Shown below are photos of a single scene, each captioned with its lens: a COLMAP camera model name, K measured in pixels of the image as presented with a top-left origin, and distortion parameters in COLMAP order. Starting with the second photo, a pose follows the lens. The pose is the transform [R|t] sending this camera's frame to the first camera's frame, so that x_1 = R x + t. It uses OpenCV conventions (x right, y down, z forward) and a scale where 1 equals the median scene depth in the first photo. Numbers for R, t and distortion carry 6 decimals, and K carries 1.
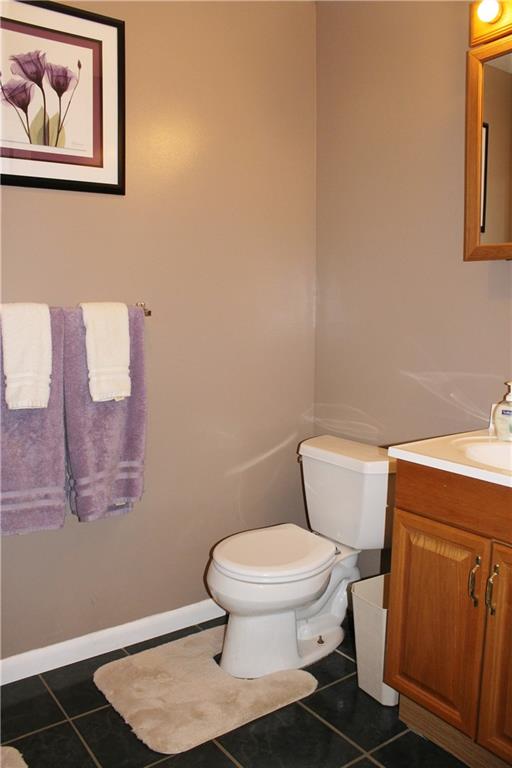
lens RADIAL K [[647.1, 0, 256.2], [0, 647.1, 385.0], [0, 0, 1]] dist [-0.136945, 0.119604]
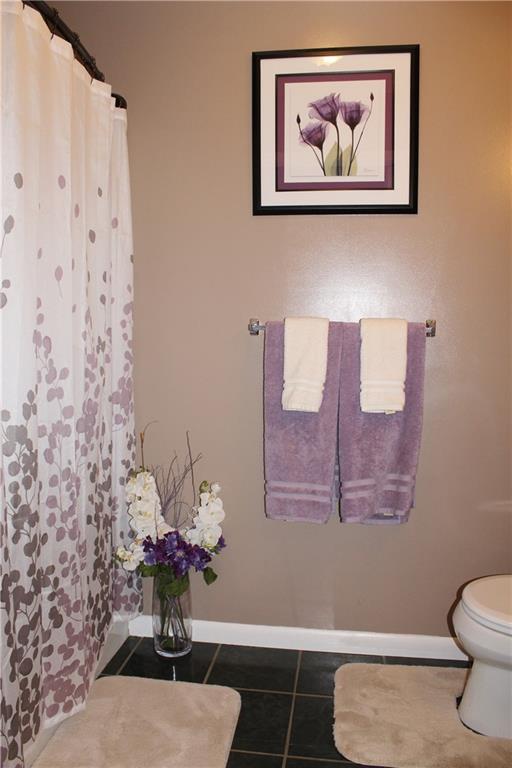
lens RADIAL K [[647.1, 0, 253.3], [0, 647.1, 384.4], [0, 0, 1]] dist [-0.136945, 0.119604]
pose [[0.723483, 0.076530, -0.686087, 0.348280], [-0.093474, 0.995543, 0.012480, -0.015781], [0.683985, 0.055102, 0.727412, 0.102524]]
